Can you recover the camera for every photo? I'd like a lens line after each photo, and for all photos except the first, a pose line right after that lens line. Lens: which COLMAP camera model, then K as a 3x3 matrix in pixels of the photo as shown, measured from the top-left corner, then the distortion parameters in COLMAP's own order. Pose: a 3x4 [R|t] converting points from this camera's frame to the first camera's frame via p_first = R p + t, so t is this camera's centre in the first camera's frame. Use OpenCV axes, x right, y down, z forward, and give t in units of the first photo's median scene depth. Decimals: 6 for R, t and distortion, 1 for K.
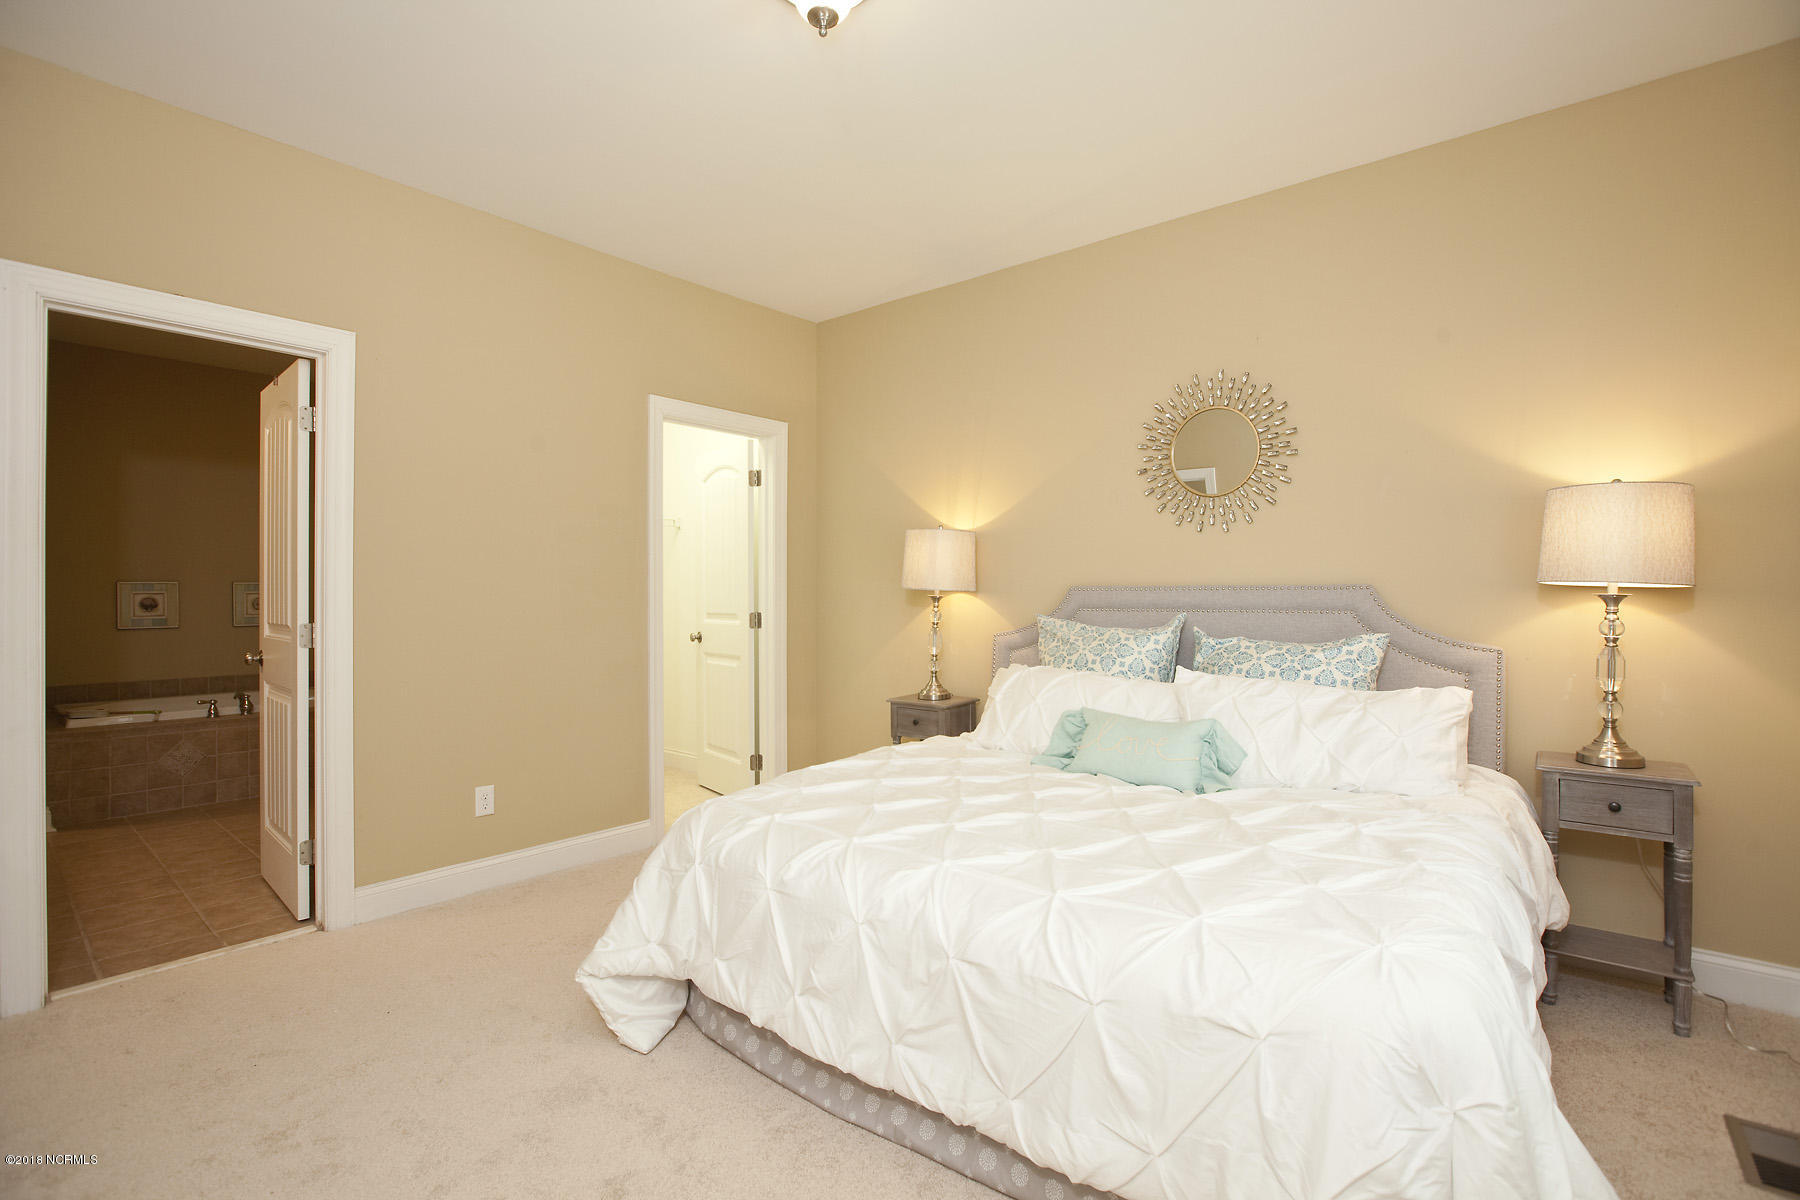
lens RADIAL K [[821.5, 0, 897.8], [0, 821.5, 598.4], [0, 0, 1]] dist [-0.021297, 0.001766]
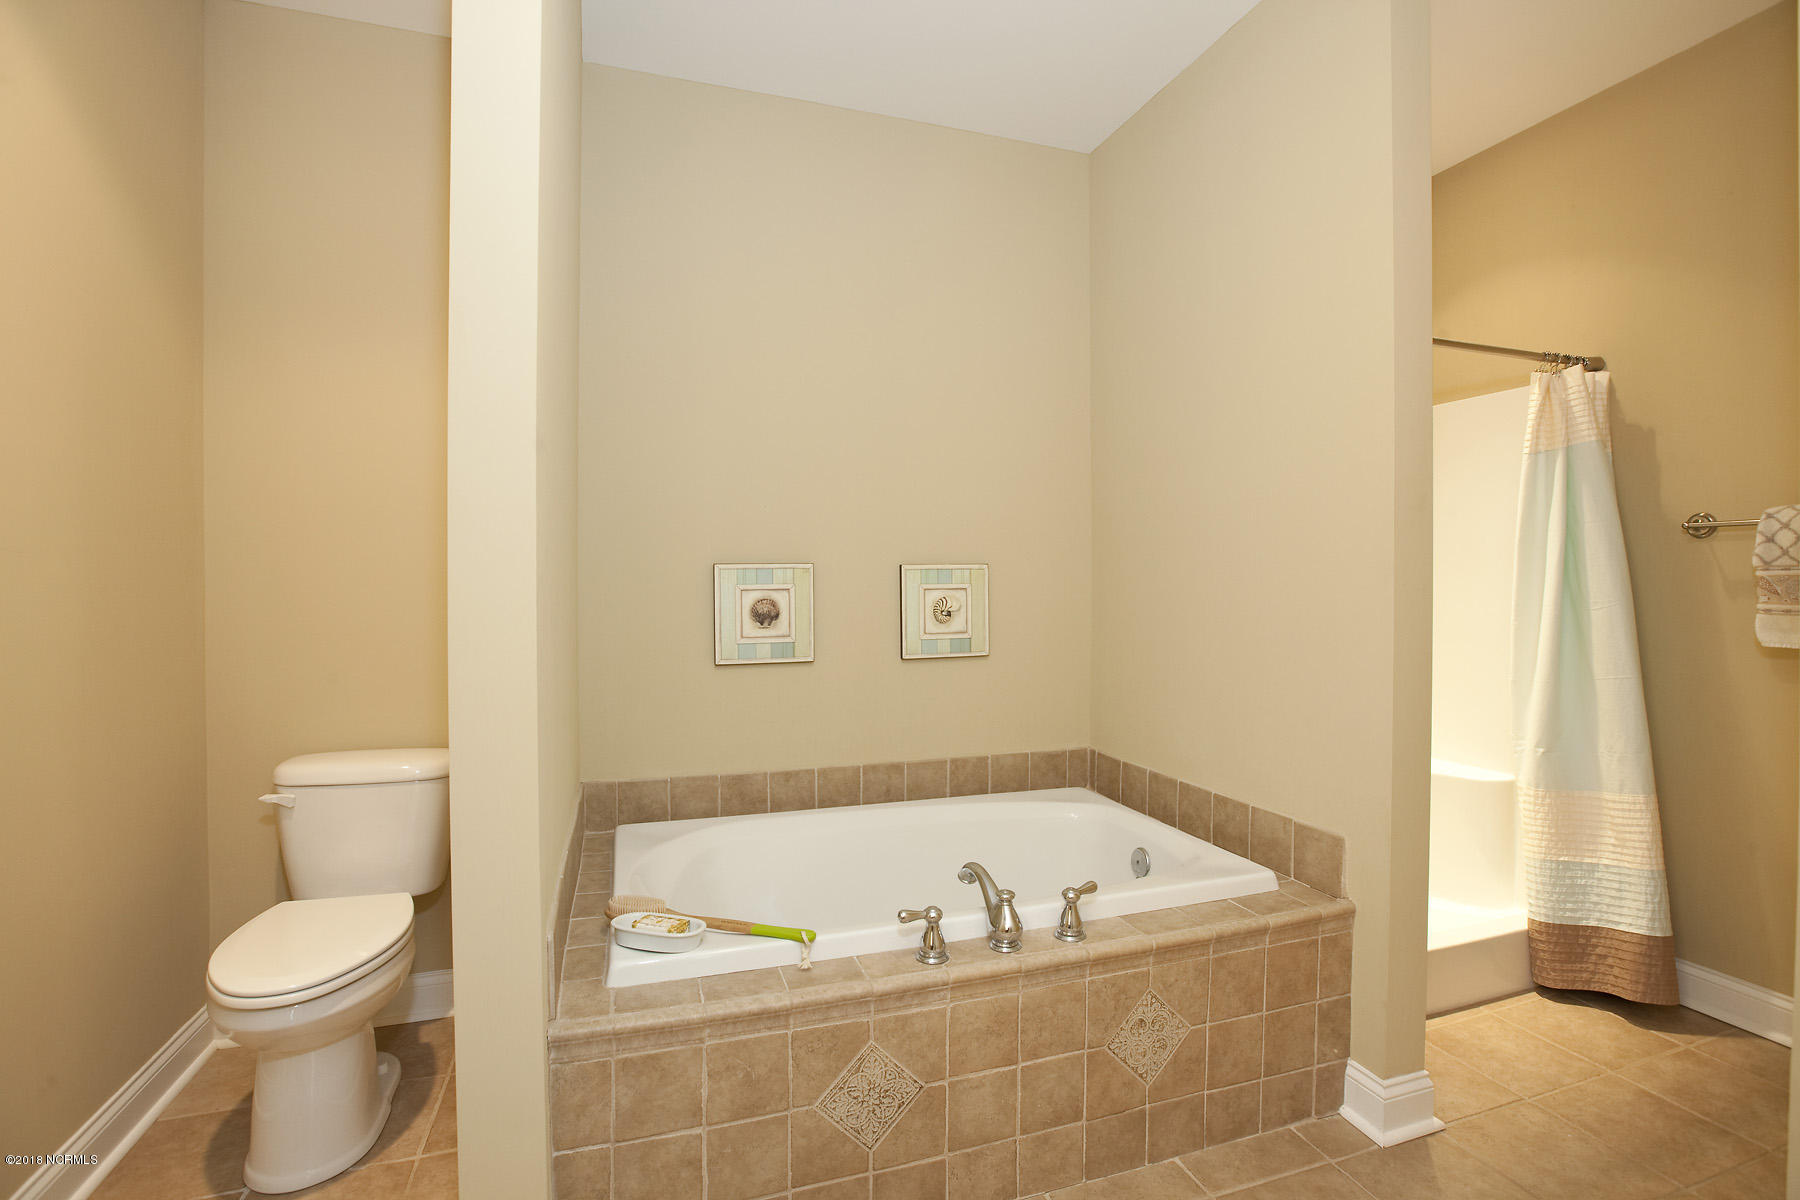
lens RADIAL K [[821.5, 0, 902.0], [0, 821.5, 603.0], [0, 0, 1]] dist [-0.021297, 0.001766]
pose [[0.857470, 0.014156, -0.514340, -0.613271], [0.000538, 0.999596, 0.028407, -0.011844], [0.514534, -0.024635, 0.857116, 0.630739]]
